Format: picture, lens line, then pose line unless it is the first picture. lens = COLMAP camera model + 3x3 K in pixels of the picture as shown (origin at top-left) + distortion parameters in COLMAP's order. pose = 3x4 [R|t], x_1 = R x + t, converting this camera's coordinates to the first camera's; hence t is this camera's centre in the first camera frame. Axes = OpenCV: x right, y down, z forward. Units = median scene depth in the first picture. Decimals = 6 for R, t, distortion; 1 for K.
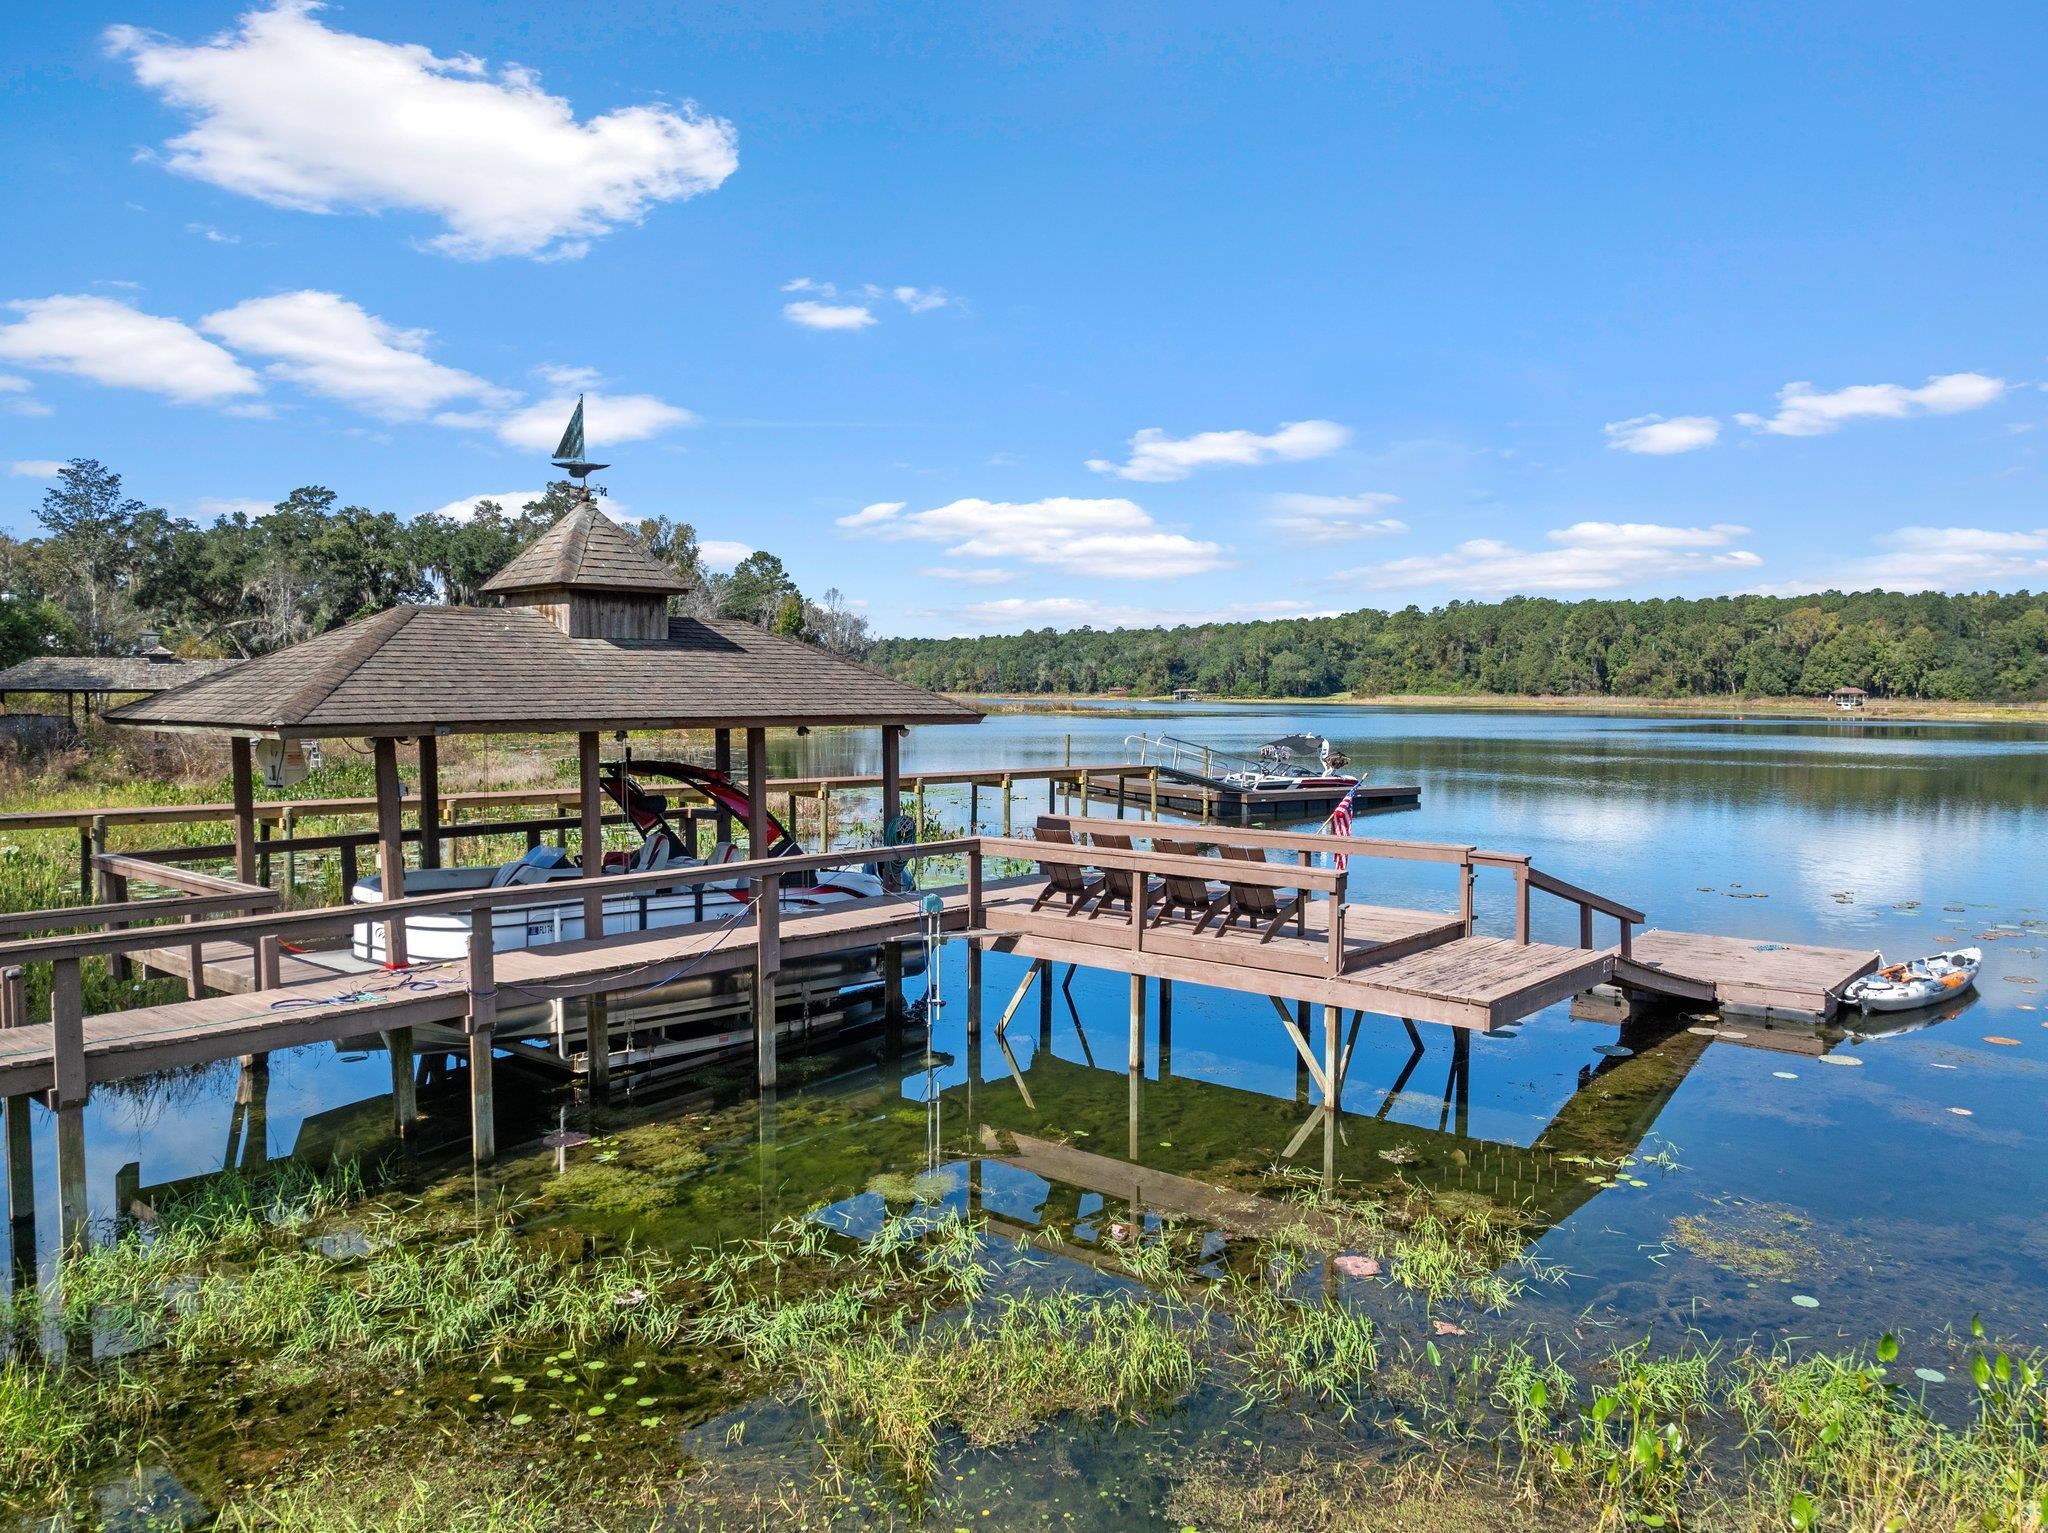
lens RADIAL K [[1426.8, 0, 1015.4], [0, 1426.8, 776.9], [0, 0, 1]] dist [-0.011526, 0.000826]
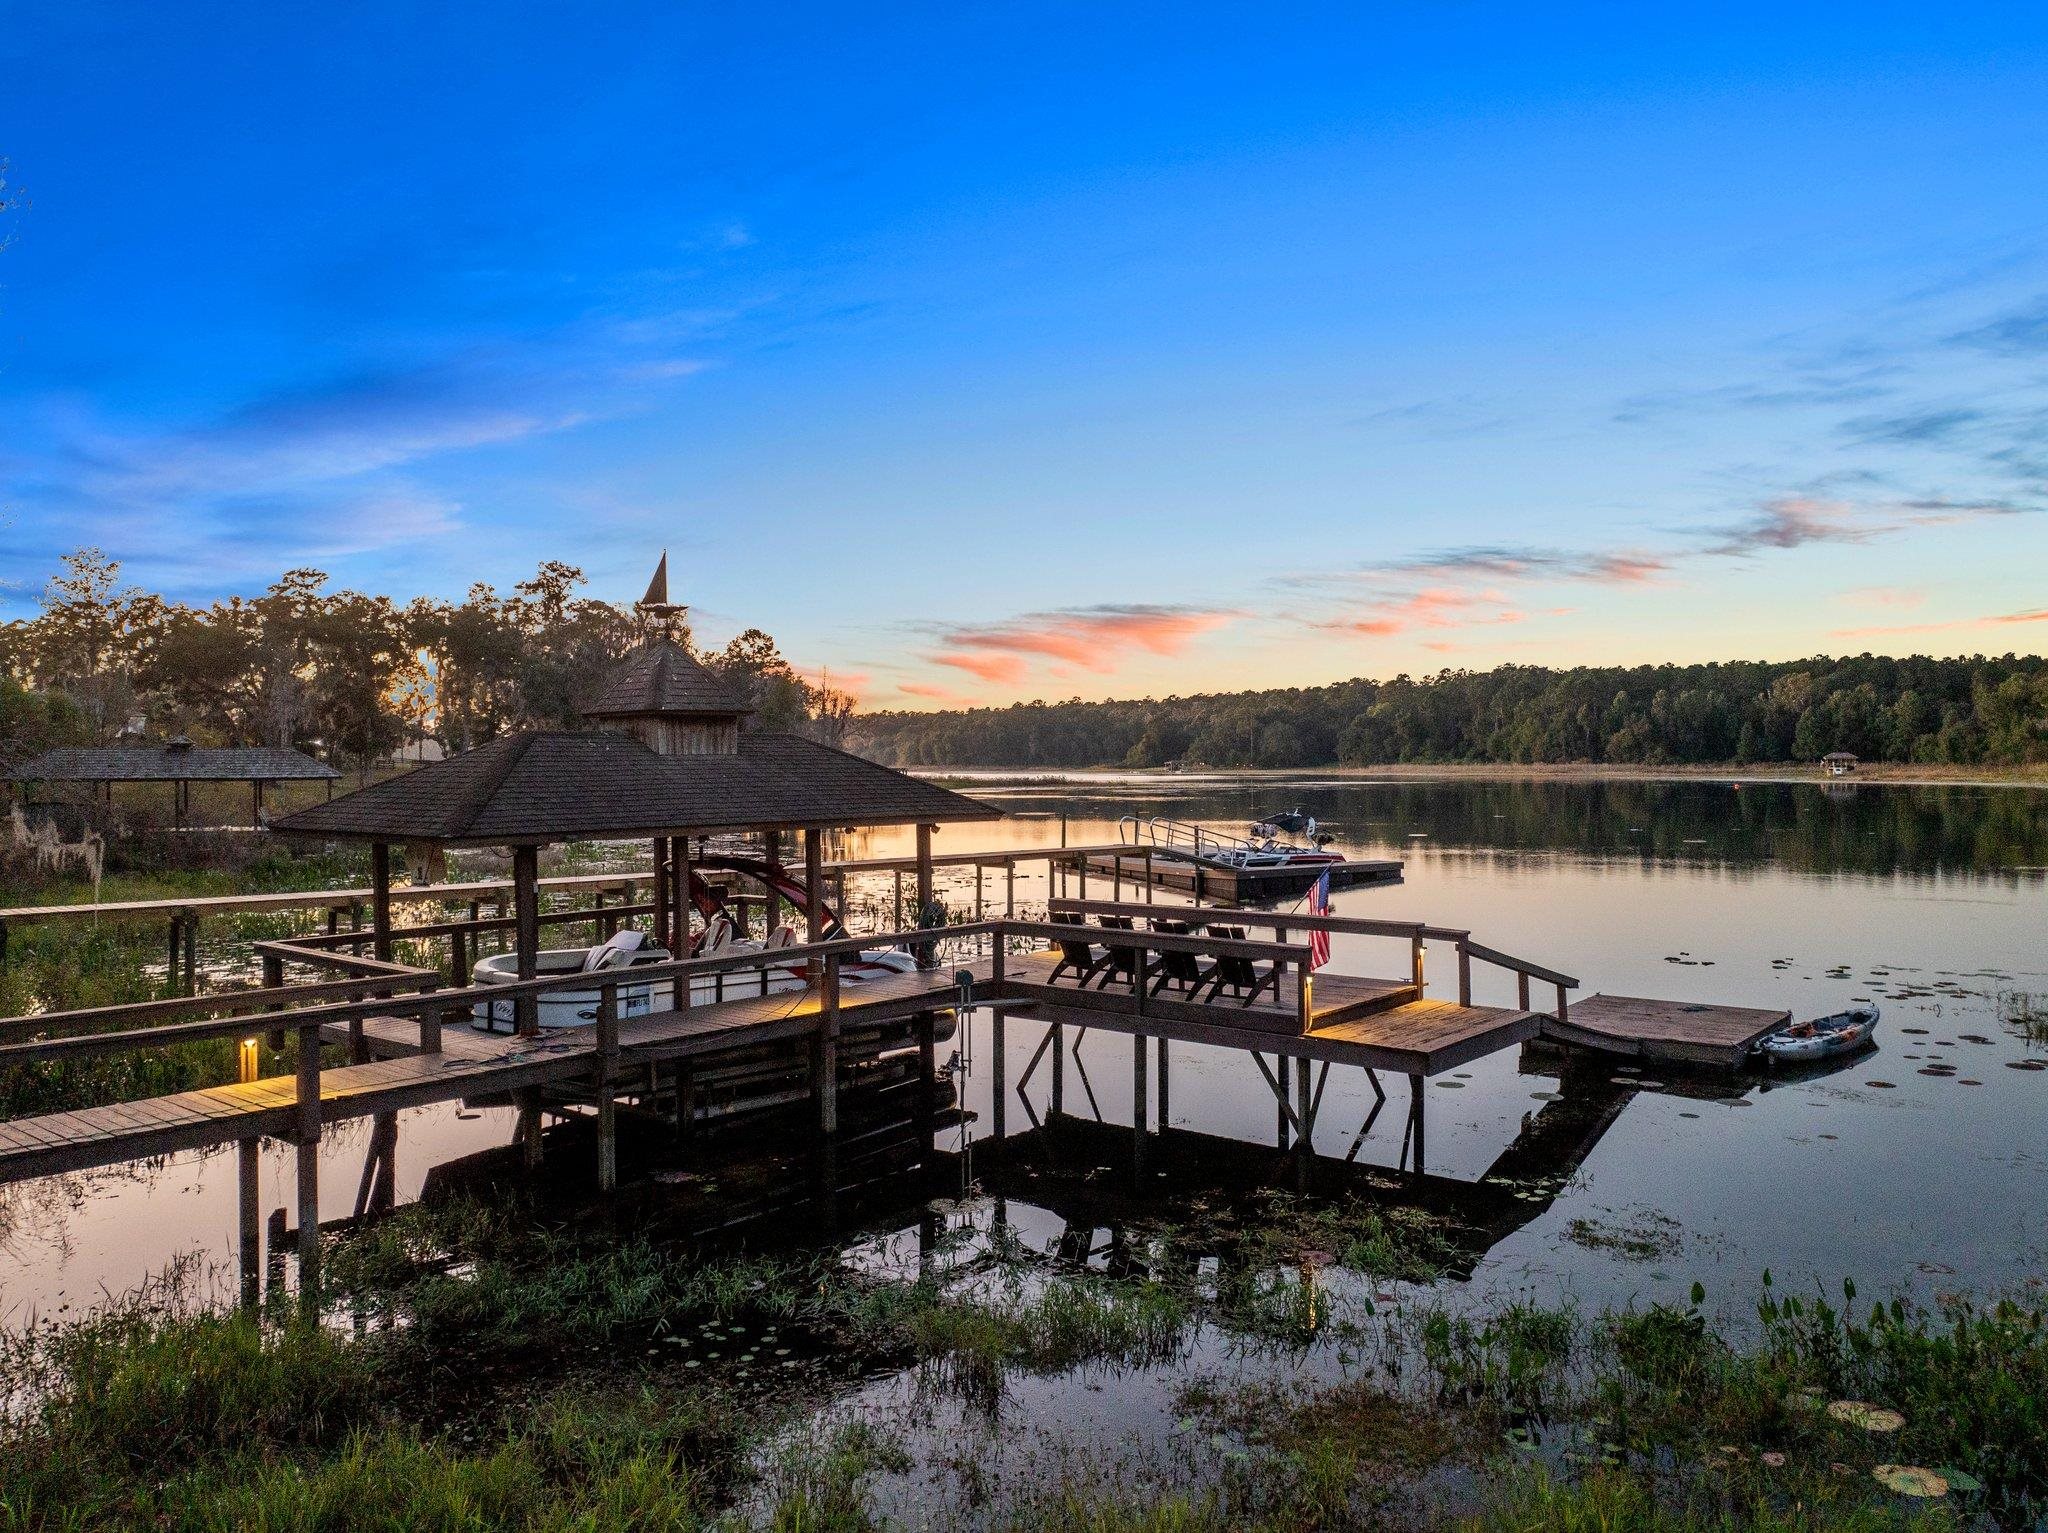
lens RADIAL K [[1446.7, 0, 1024.0], [0, 1446.7, 766.5], [0, 0, 1]] dist [-0.009352, -0.007367]
pose [[0.999874, -0.009209, 0.012951, -0.021665], [0.009942, 0.998284, -0.057710, -0.014204], [-0.012398, 0.057831, 0.998249, -0.186621]]
